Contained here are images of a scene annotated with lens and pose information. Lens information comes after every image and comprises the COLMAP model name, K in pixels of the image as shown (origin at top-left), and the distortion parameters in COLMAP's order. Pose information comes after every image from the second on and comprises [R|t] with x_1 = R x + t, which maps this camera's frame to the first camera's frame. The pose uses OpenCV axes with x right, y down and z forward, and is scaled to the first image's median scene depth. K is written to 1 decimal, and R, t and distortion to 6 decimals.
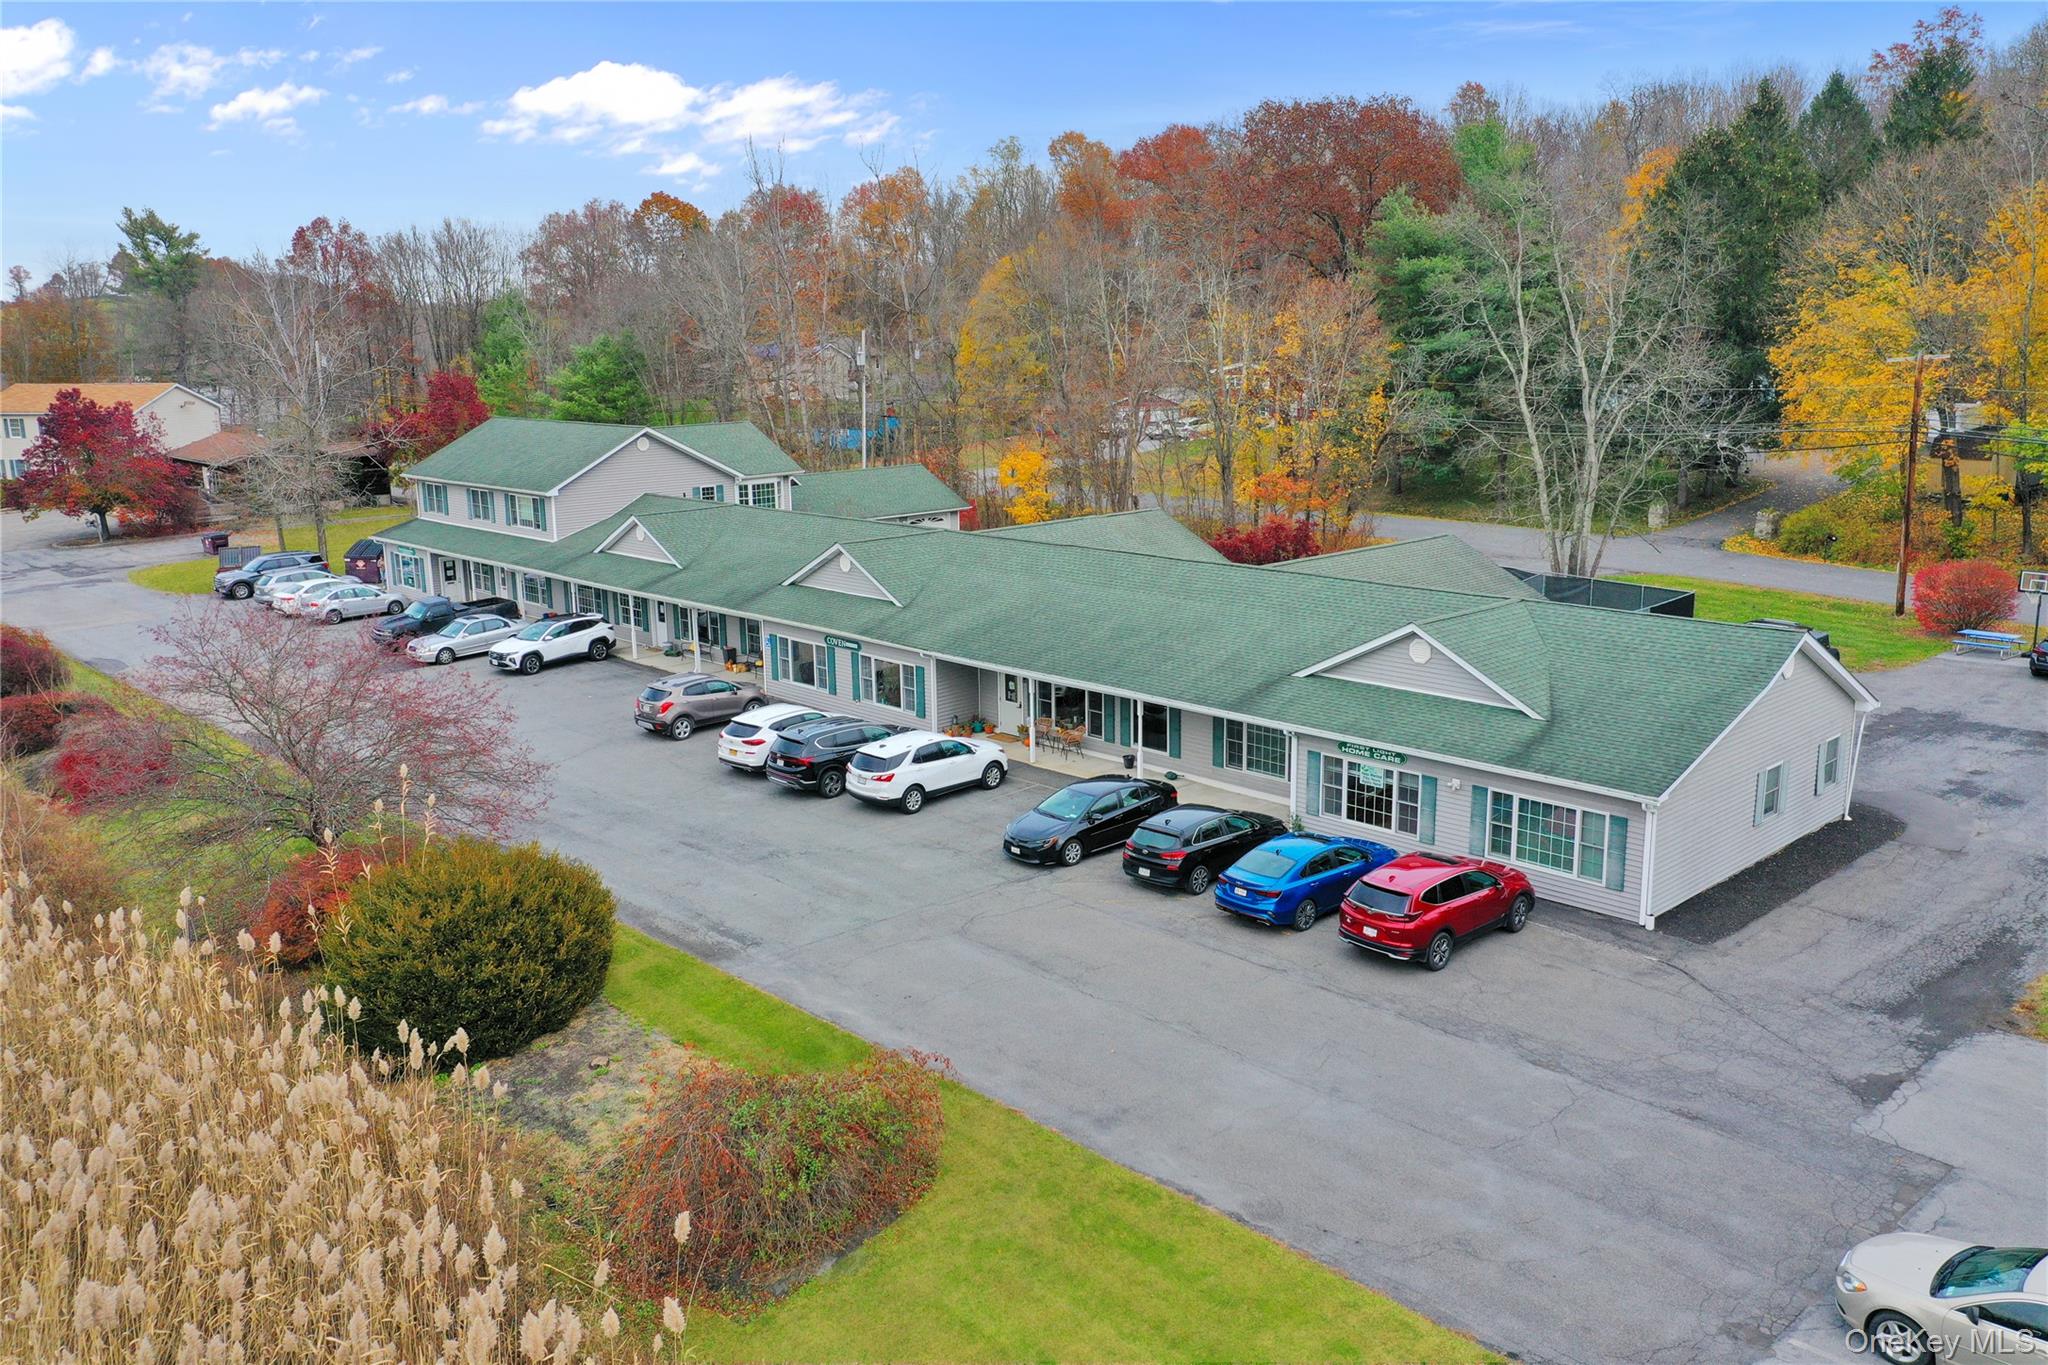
lens RADIAL K [[1584.7, 0, 1024.0], [0, 1584.7, 682.5], [0, 0, 1]] dist [-0.004113, 0.004767]
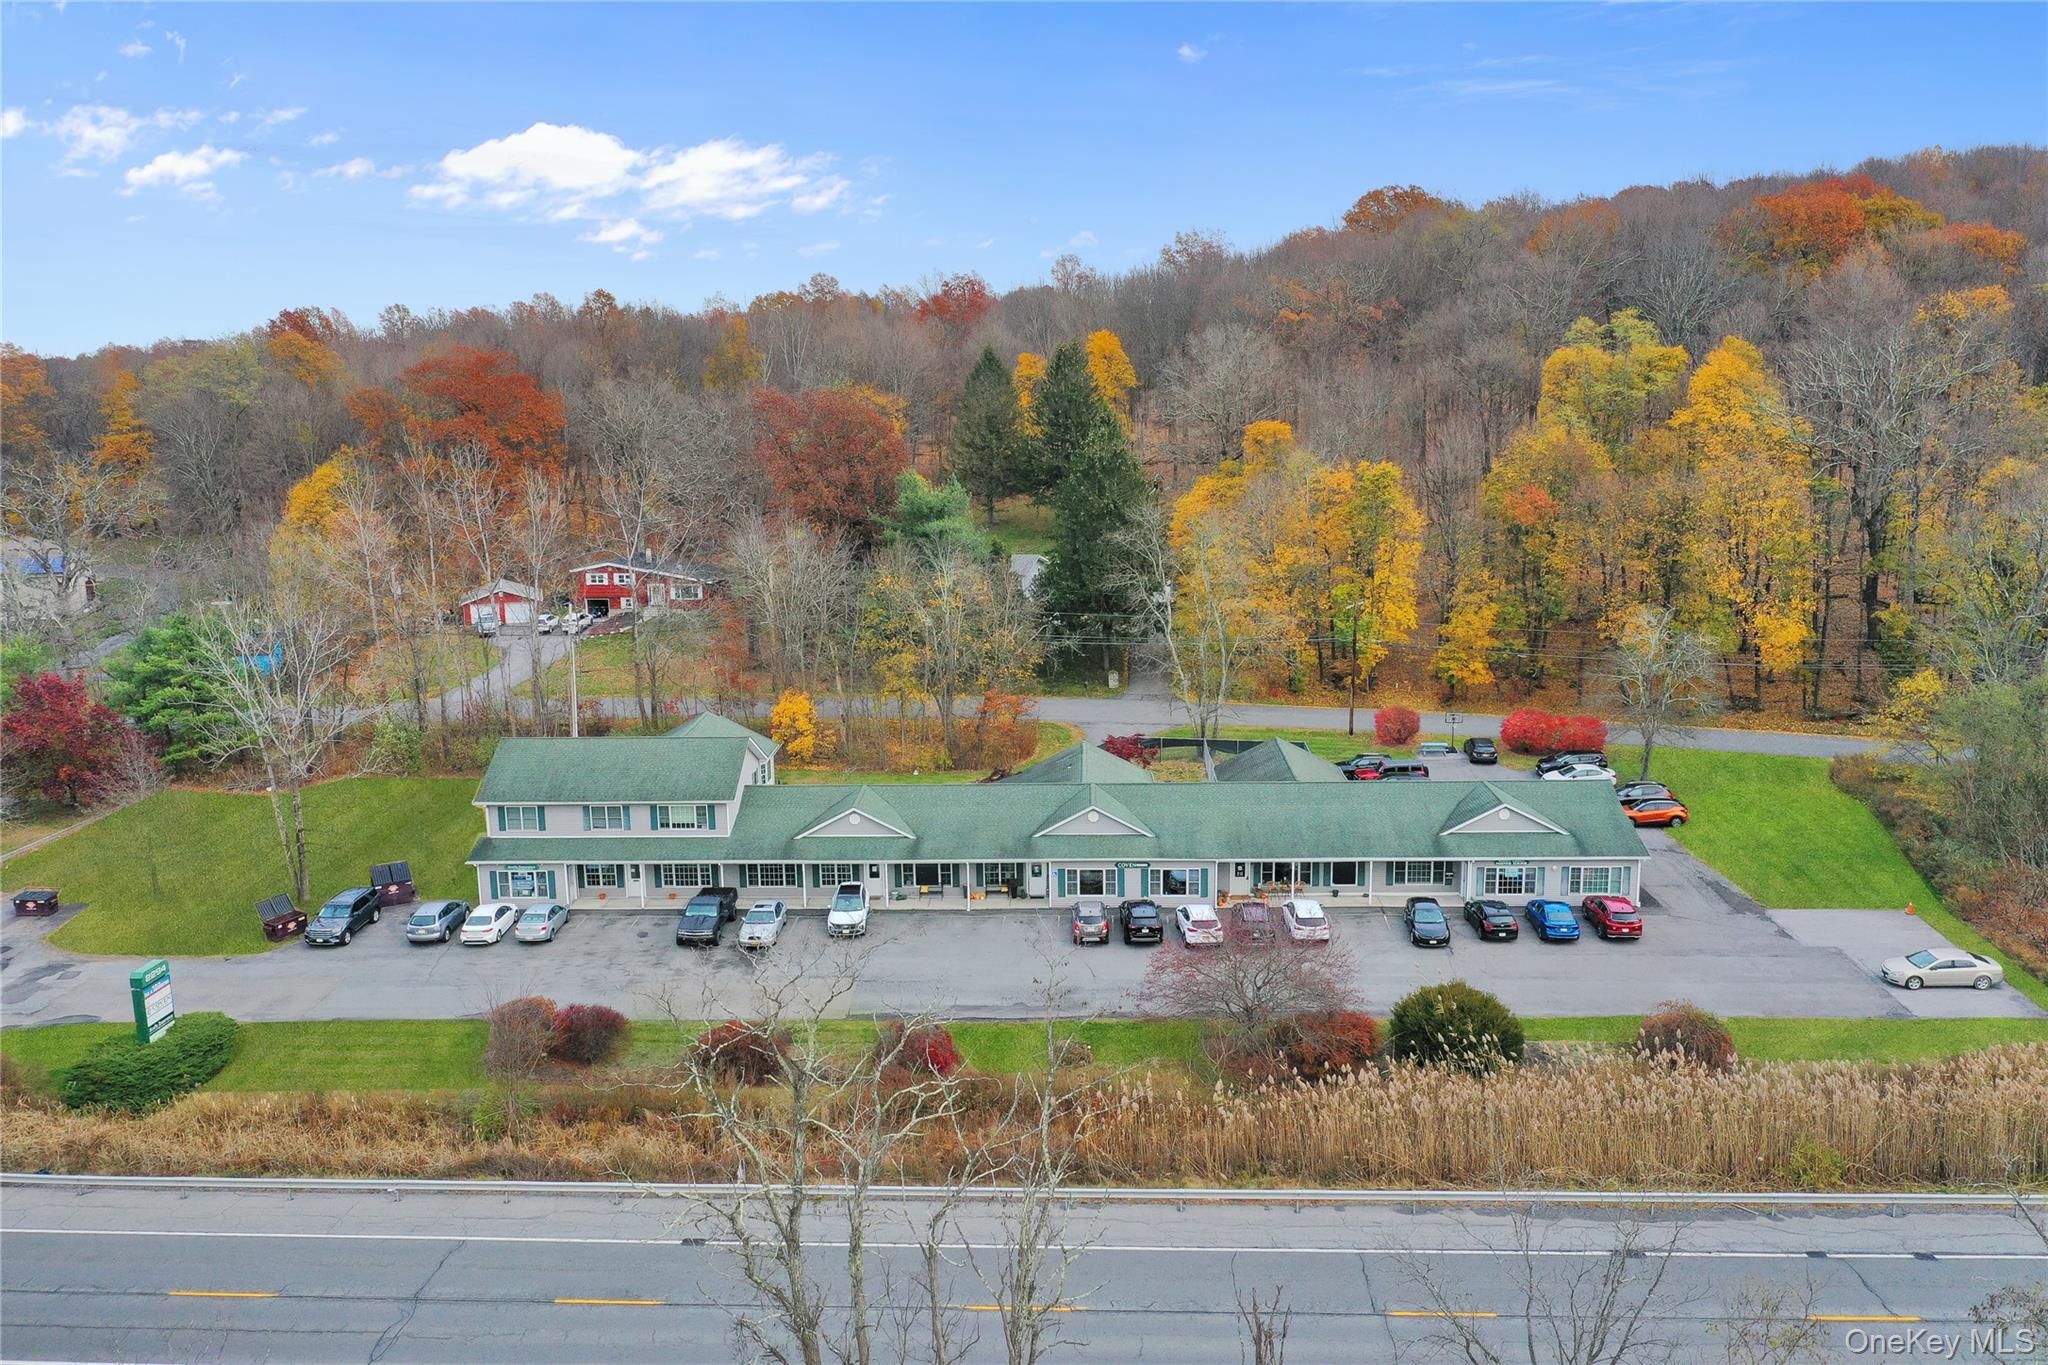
lens RADIAL K [[1584.7, 0, 1024.0], [0, 1584.7, 682.5], [0, 0, 1]] dist [-0.004113, 0.004767]
pose [[0.724374, -0.136114, 0.675837, -1.735590], [0.157563, 0.987056, 0.029915, -0.377683], [-0.671160, 0.084818, 0.736444, -0.235007]]
